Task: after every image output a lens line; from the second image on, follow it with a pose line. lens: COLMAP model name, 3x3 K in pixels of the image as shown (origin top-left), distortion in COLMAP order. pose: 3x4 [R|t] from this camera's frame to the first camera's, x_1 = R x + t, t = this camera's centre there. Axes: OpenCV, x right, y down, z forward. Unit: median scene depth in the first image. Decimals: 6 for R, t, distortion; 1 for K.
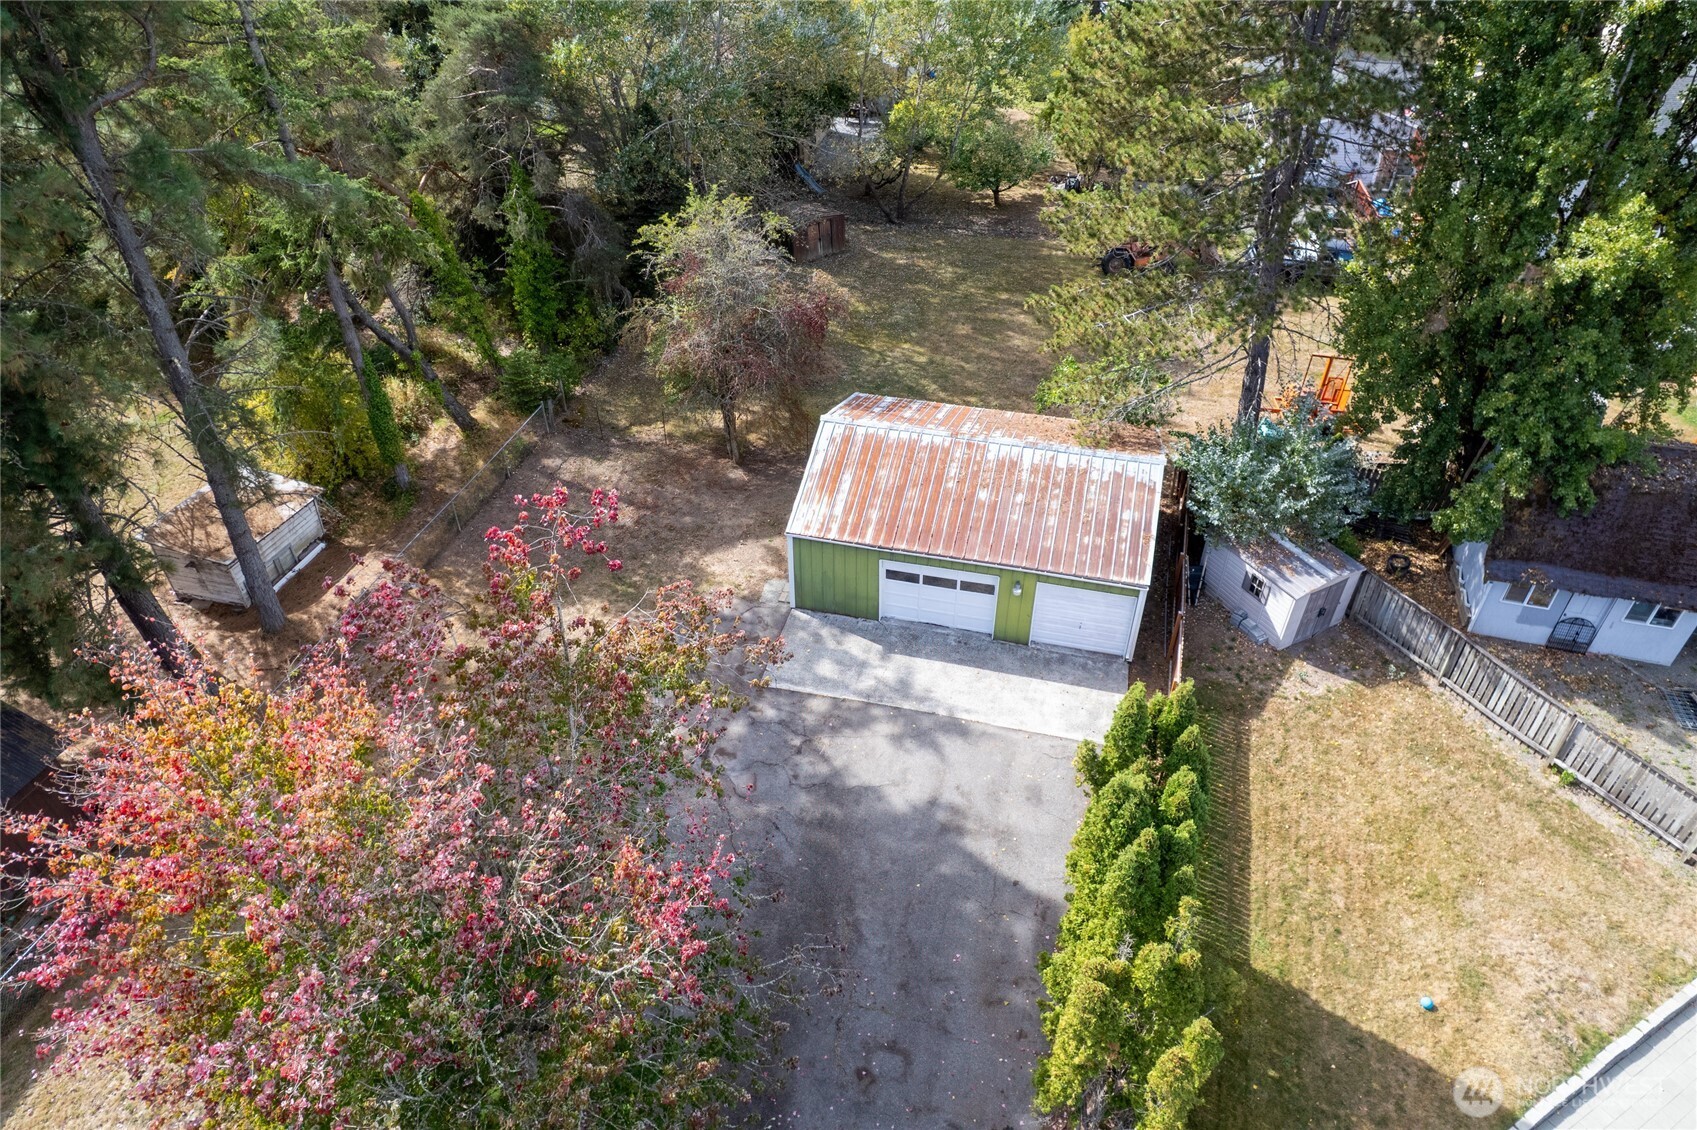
lens RADIAL K [[1100.8, 0, 848.5], [0, 1100.8, 565.0], [0, 0, 1]] dist [-0.089075, 0.091119]
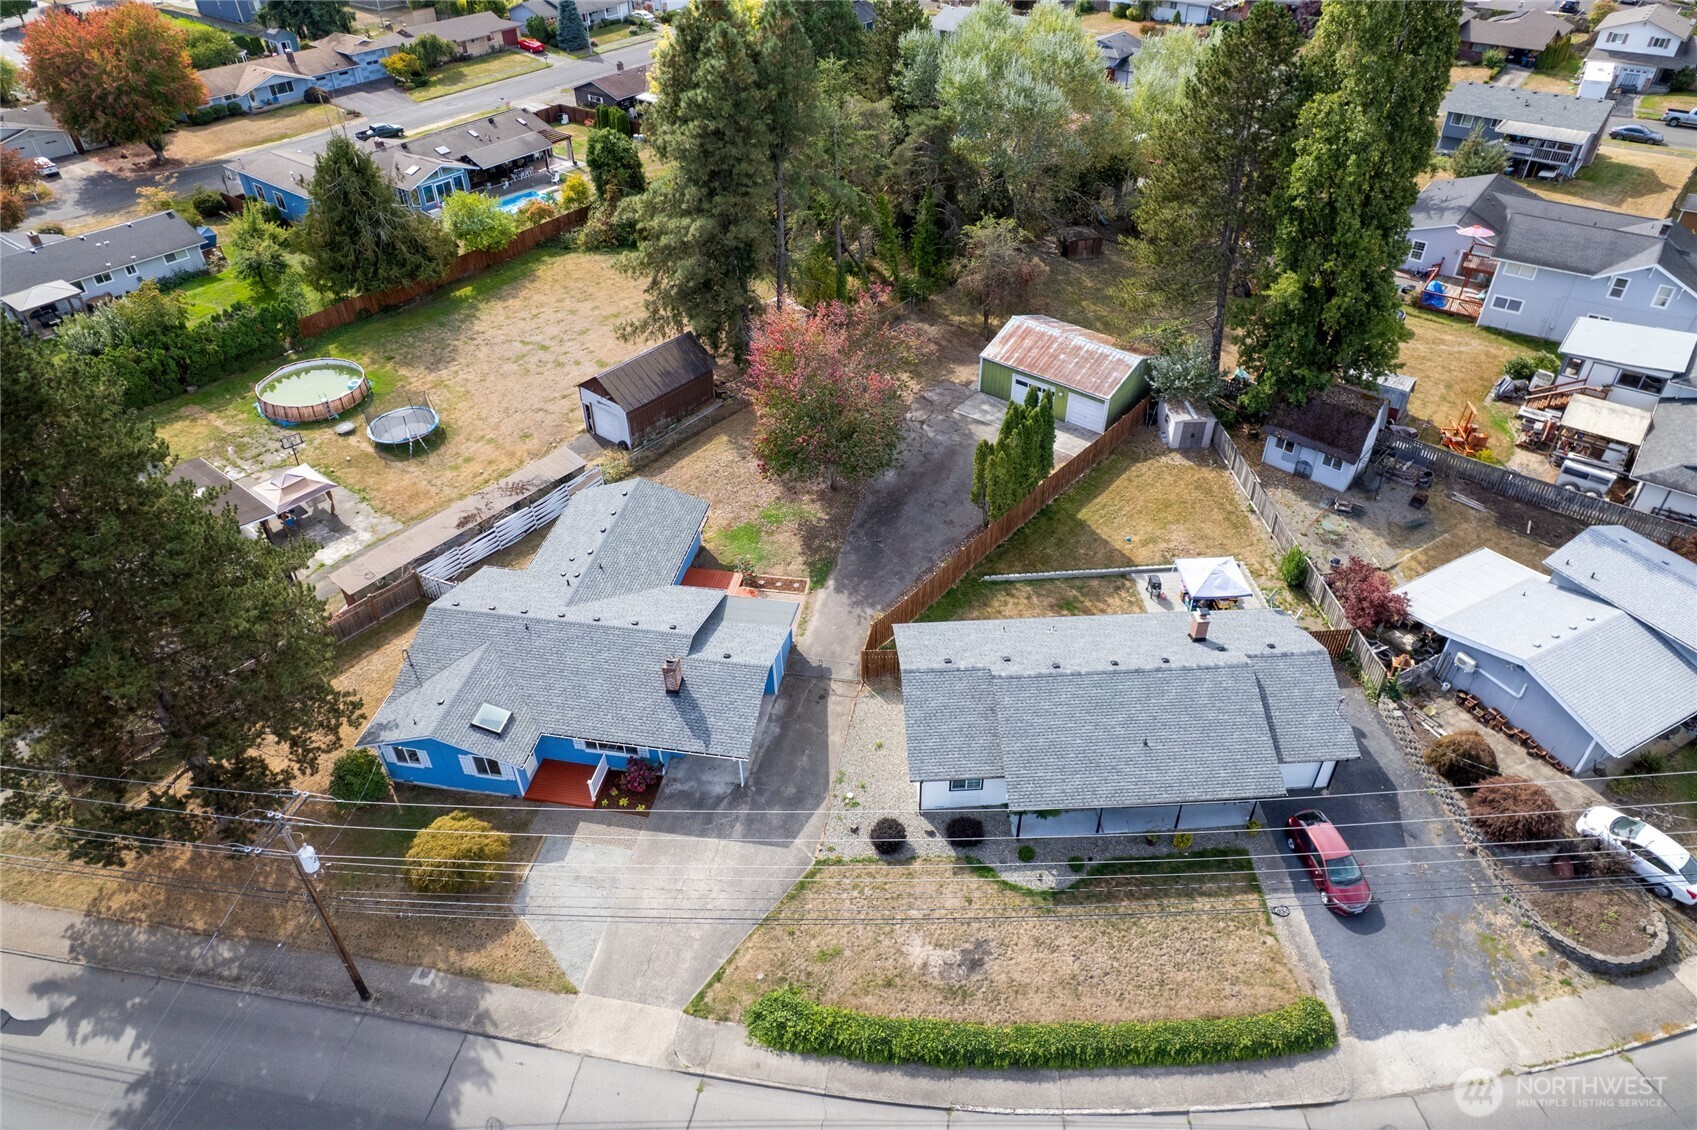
lens RADIAL K [[1068.9, 0, 848.5], [0, 1068.9, 565.0], [0, 0, 1]] dist [-0.058523, 0.080150]
pose [[0.906586, 0.258105, -0.333893, 0.508559], [-0.254567, 0.965482, 0.055134, 0.314696], [0.336598, 0.035014, 0.940997, -1.147940]]
